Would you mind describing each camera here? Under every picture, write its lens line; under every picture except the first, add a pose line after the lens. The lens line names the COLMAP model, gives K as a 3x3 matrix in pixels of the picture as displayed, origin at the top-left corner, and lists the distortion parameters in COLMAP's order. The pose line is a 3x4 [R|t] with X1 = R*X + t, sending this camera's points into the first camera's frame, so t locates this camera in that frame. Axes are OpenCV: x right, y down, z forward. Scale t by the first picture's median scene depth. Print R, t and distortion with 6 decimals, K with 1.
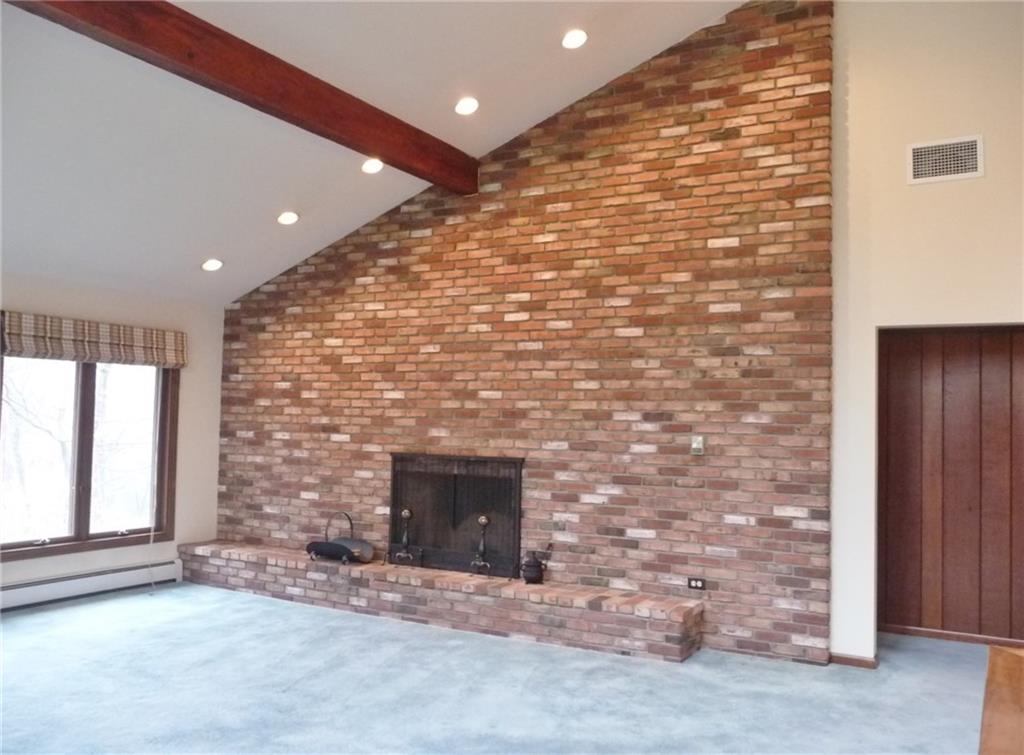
lens RADIAL K [[888.6, 0, 510.8], [0, 888.6, 377.6], [0, 0, 1]] dist [-0.037685, 0.000124]
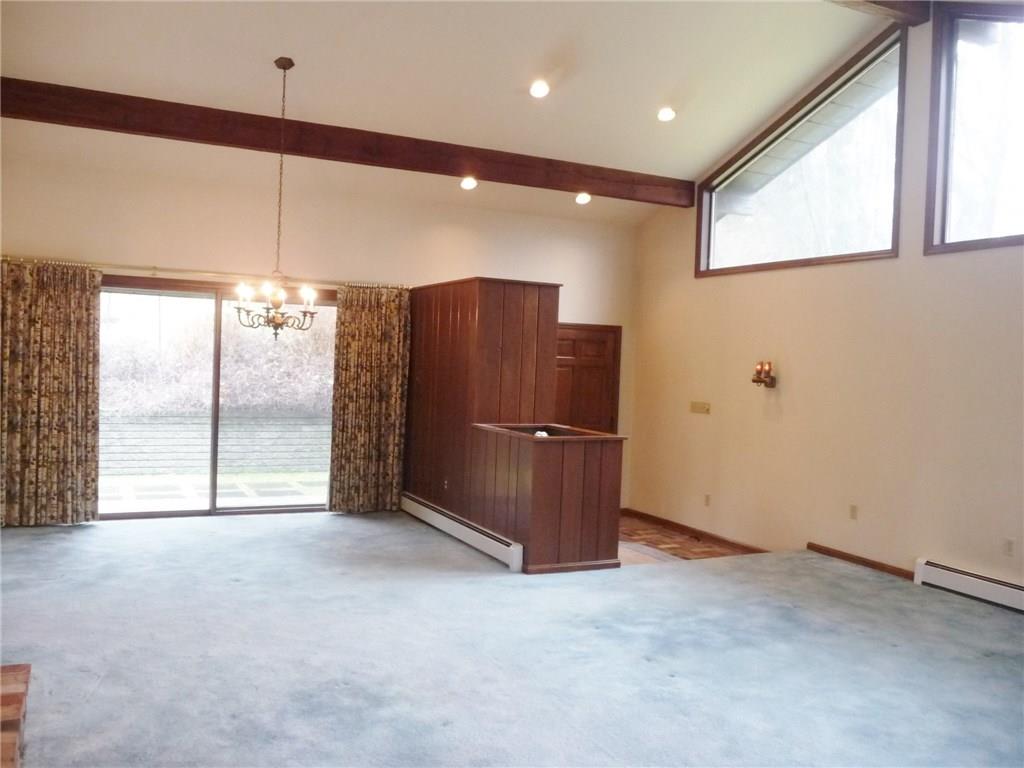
lens RADIAL K [[849.1, 0, 494.7], [0, 849.1, 379.0], [0, 0, 1]] dist [-0.043221, 0.038818]
pose [[-0.821472, -0.071205, 0.565786, -0.373395], [-0.088515, 0.996070, -0.003158, 0.033687], [-0.563337, -0.052675, -0.824546, 1.220878]]
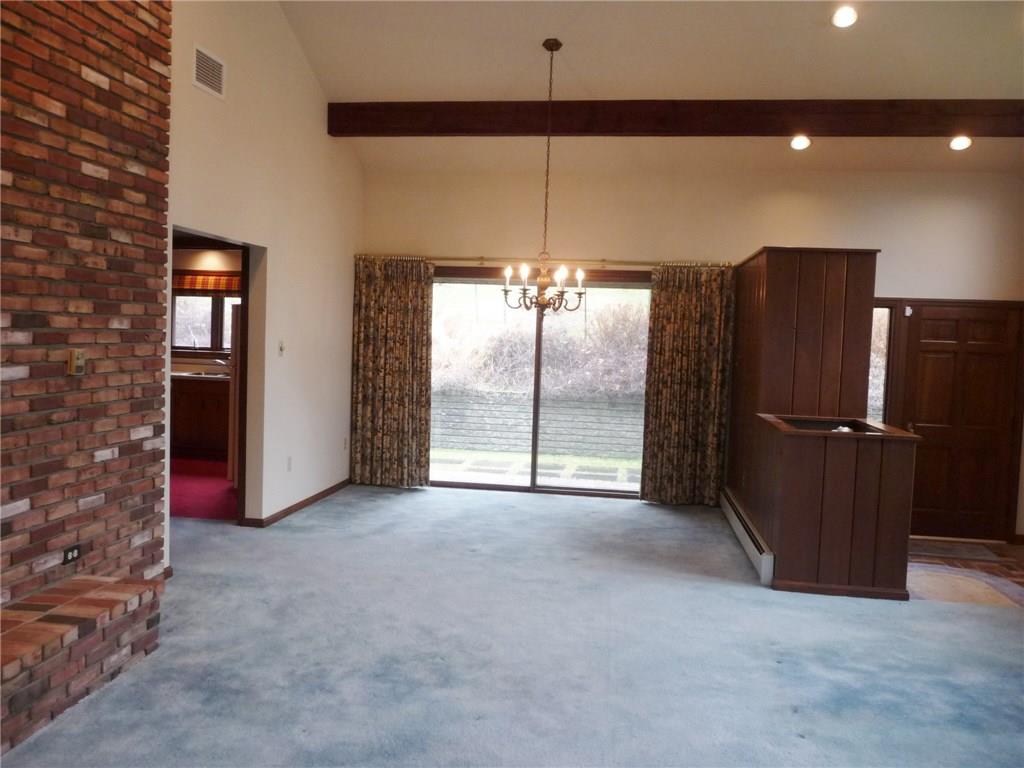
lens RADIAL K [[849.1, 0, 505.3], [0, 849.1, 380.6], [0, 0, 1]] dist [-0.043221, 0.038818]
pose [[-0.362772, -0.089756, 0.927545, -0.534488], [-0.091390, 0.993979, 0.060441, 0.019512], [-0.927386, -0.062842, -0.368791, 0.931406]]
